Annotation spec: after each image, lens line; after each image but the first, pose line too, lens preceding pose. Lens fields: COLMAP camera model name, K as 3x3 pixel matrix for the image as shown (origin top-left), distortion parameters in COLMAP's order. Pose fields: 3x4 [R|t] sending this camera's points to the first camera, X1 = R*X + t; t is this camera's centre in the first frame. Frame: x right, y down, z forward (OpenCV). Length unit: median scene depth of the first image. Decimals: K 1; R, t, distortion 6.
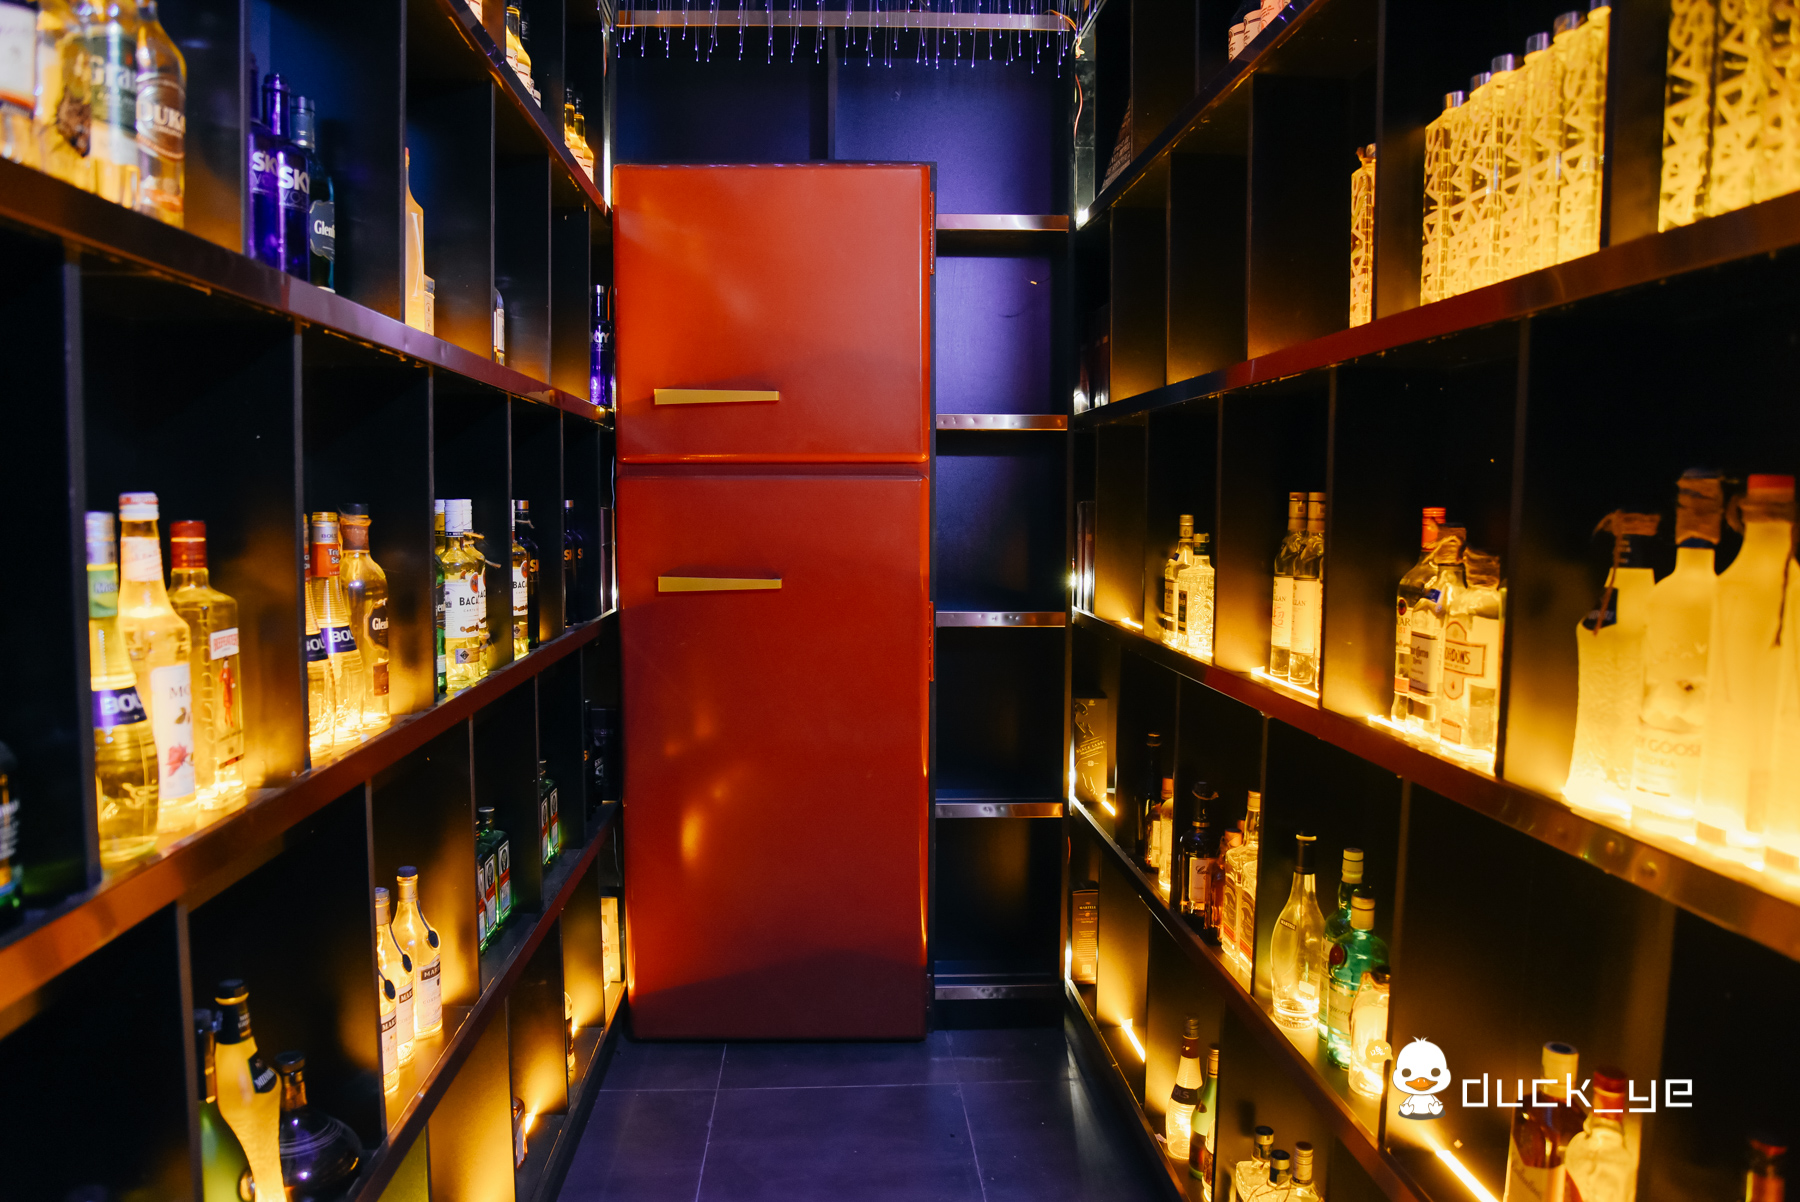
lens RADIAL K [[1261.3, 0, 898.5], [0, 1261.3, 597.1], [0, 0, 1]] dist [0.000375, 0.000125]
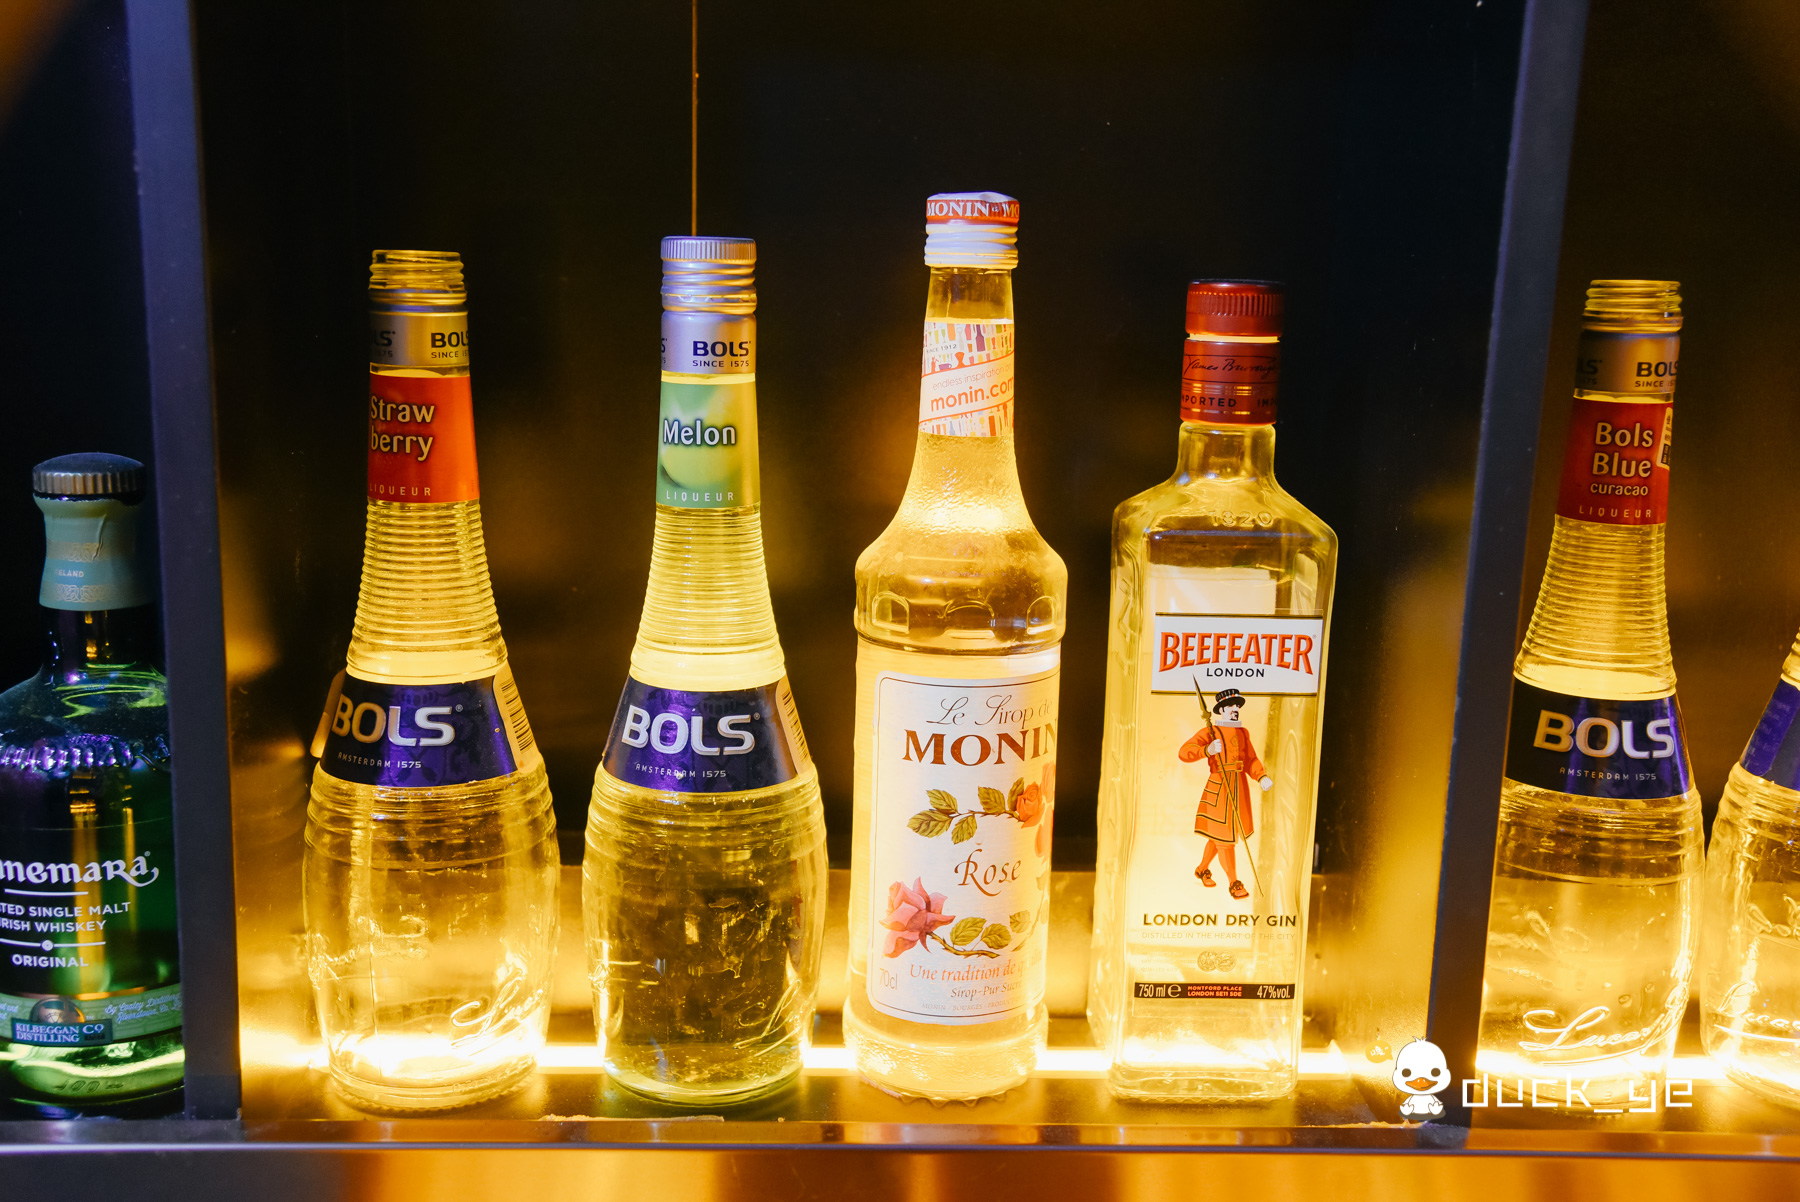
lens RADIAL K [[1949.4, 0, 899.7], [0, 1949.4, 602.3], [0, 0, 1]] dist [-0.003536, 0.000000]
pose [[-0.027477, 0.178059, -0.983636, -0.026046], [-0.108446, 0.977669, 0.180008, -0.065244], [0.993723, 0.111618, -0.007554, 0.986676]]
